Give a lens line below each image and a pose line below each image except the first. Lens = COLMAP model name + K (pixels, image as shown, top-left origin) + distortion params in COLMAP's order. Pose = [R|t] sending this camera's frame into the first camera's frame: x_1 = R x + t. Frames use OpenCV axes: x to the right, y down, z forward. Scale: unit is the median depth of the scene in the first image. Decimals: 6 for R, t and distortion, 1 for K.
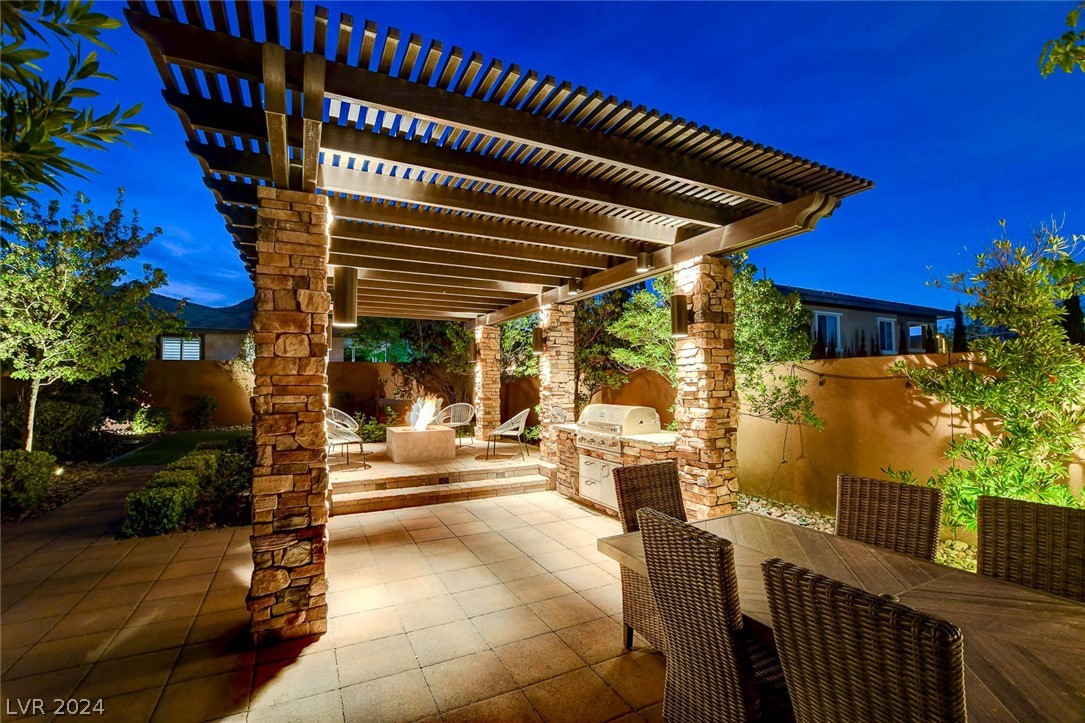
lens RADIAL K [[477.0, 0, 540.4], [0, 477.0, 367.3], [0, 0, 1]] dist [-0.014901, 0.000350]
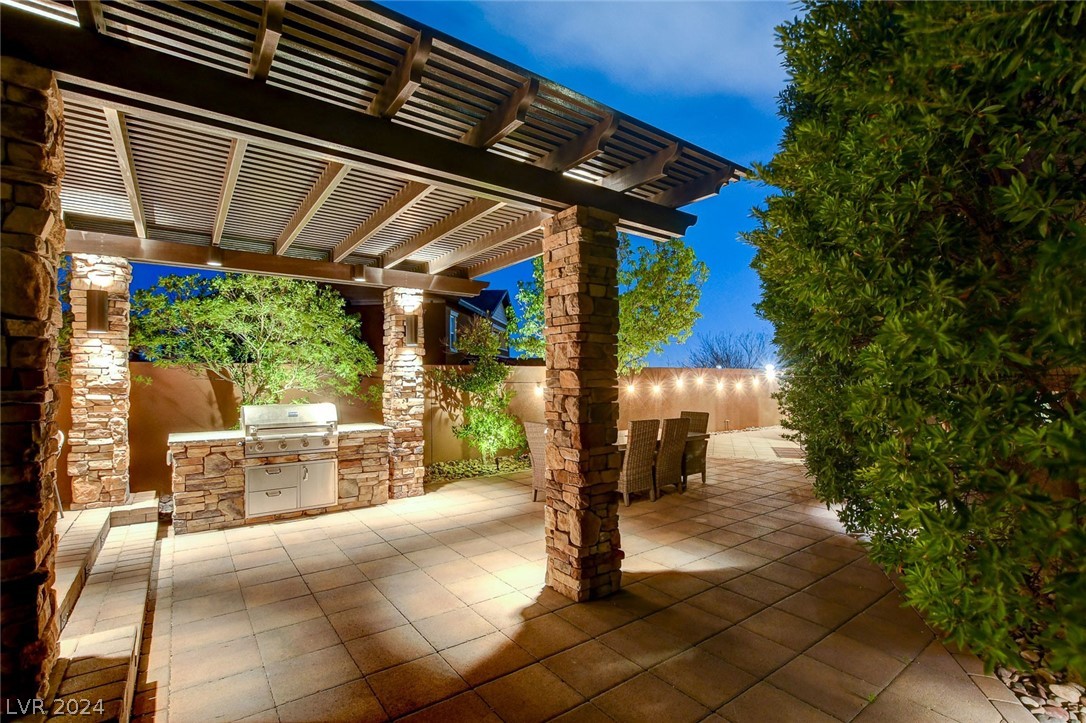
lens RADIAL K [[477.5, 0, 540.9], [0, 477.5, 367.3], [0, 0, 1]] dist [-0.014901, 0.000350]
pose [[-0.156014, 0.032062, 0.987234, -0.681532], [-0.025691, 0.999003, -0.036504, 0.022904], [-0.987421, -0.031058, -0.155034, 0.530430]]
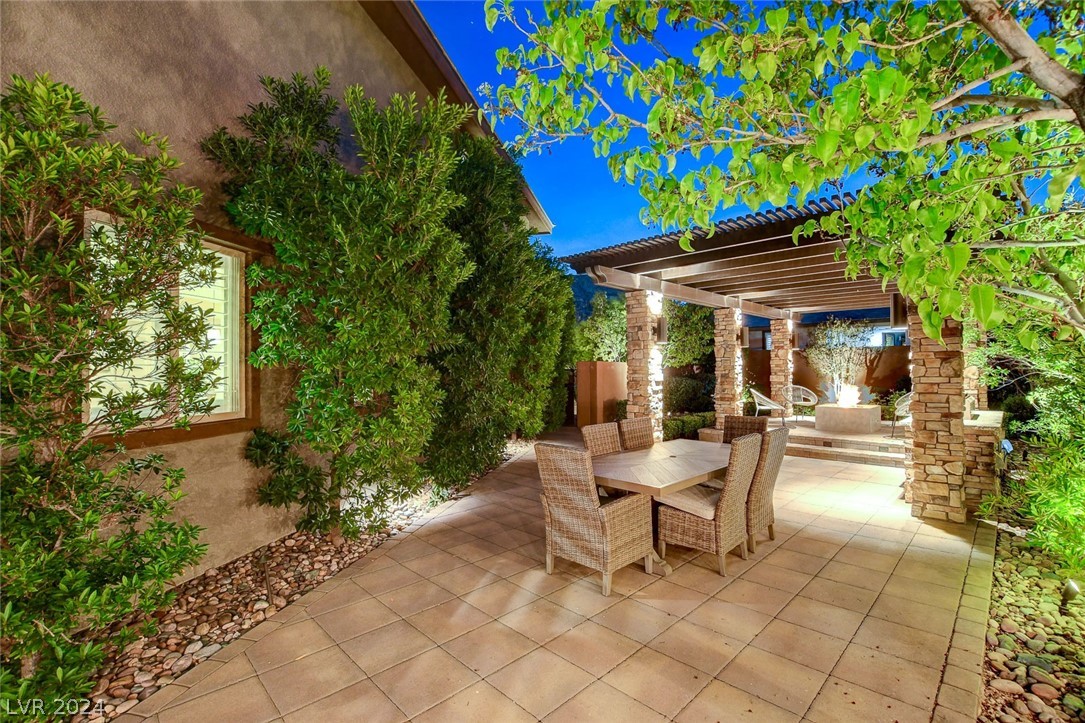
lens RADIAL K [[477.0, 0, 540.4], [0, 477.0, 367.3], [0, 0, 1]] dist [-0.014901, 0.000350]
pose [[0.303126, 0.000565, -0.952950, 0.687891], [0.035878, 0.999284, 0.012005, -0.010055], [0.952275, -0.037829, 0.302889, -0.099151]]
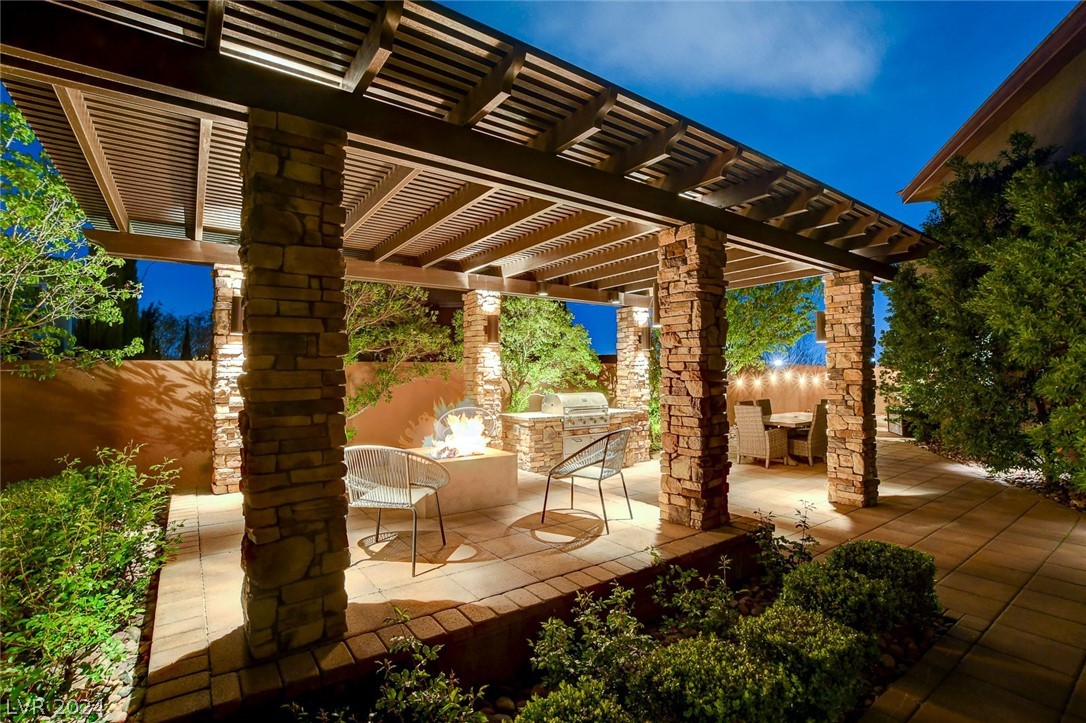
lens RADIAL K [[495.3, 0, 545.1], [0, 495.3, 368.6], [0, 0, 1]] dist [-0.010031, -0.000736]
pose [[-0.152391, 0.017779, 0.988160, -0.937329], [-0.024711, 0.999457, -0.021793, 0.036109], [-0.988011, -0.027739, -0.151869, 1.038091]]
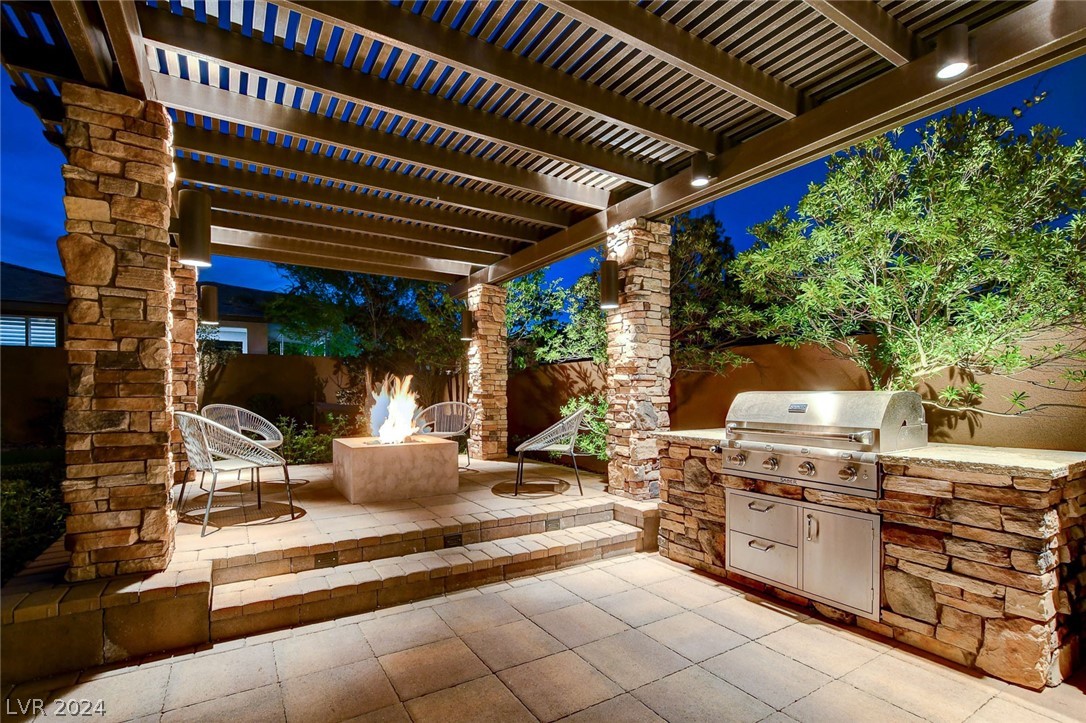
lens RADIAL K [[509.0, 0, 538.3], [0, 509.0, 397.6], [0, 0, 1]] dist [-0.000024, 0.000133]
pose [[0.996259, 0.005373, 0.086255, -0.140816], [-0.008632, 0.999261, 0.037456, 0.056024], [-0.085990, -0.038060, 0.995569, 0.400989]]
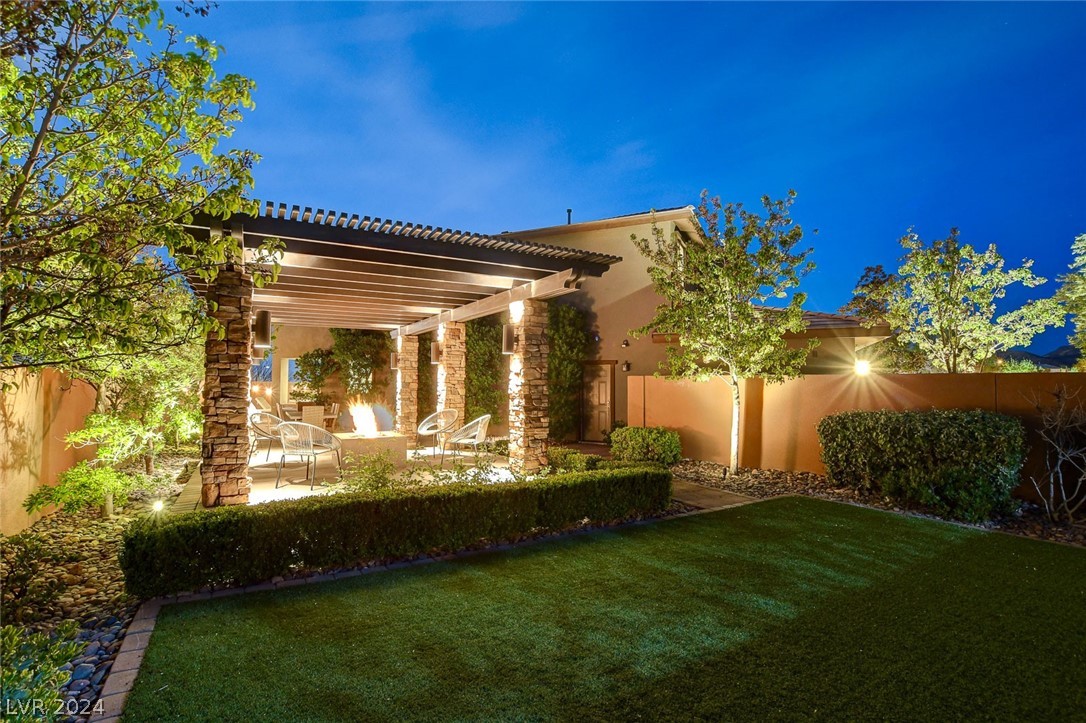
lens RADIAL K [[477.5, 0, 540.9], [0, 477.5, 367.3], [0, 0, 1]] dist [-0.014901, 0.000350]
pose [[-0.999510, 0.007290, -0.030451, -0.608843], [0.009119, 0.998134, -0.060380, 0.056407], [0.029954, -0.060629, -0.997711, 2.027142]]
